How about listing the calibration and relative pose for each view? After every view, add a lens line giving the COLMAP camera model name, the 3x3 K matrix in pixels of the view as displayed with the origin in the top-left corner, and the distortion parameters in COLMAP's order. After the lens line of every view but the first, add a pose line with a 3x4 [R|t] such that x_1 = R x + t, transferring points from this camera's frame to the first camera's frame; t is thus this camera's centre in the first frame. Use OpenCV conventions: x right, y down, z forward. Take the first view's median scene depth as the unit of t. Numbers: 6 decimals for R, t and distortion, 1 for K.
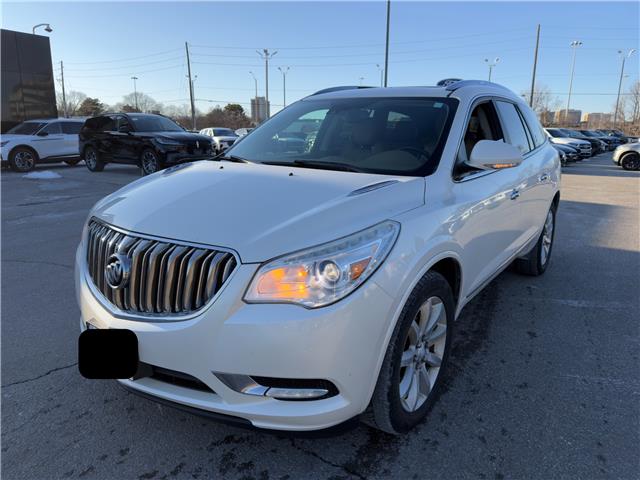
lens RADIAL K [[448.5, 0, 320.0], [0, 448.5, 240.0], [0, 0, 1]] dist [-0.007228, -0.005074]
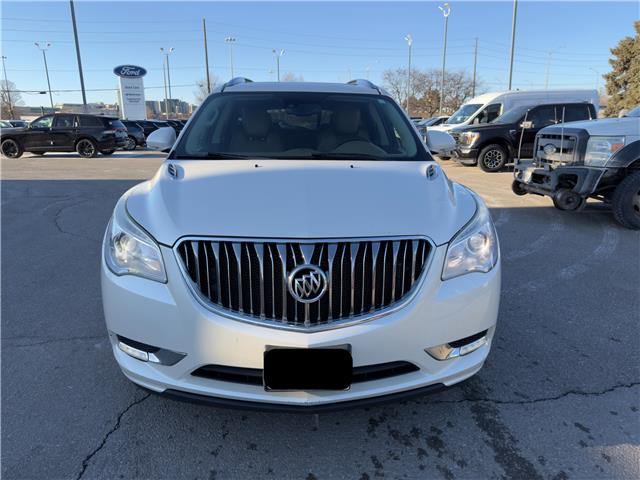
lens RADIAL K [[448.5, 0, 320.0], [0, 448.5, 240.0], [0, 0, 1]] dist [-0.007228, -0.005074]
pose [[0.783353, -0.163519, 0.599684, -0.993606], [0.149653, 0.986012, 0.073373, -0.081951], [-0.603293, 0.032267, 0.796866, 0.264143]]
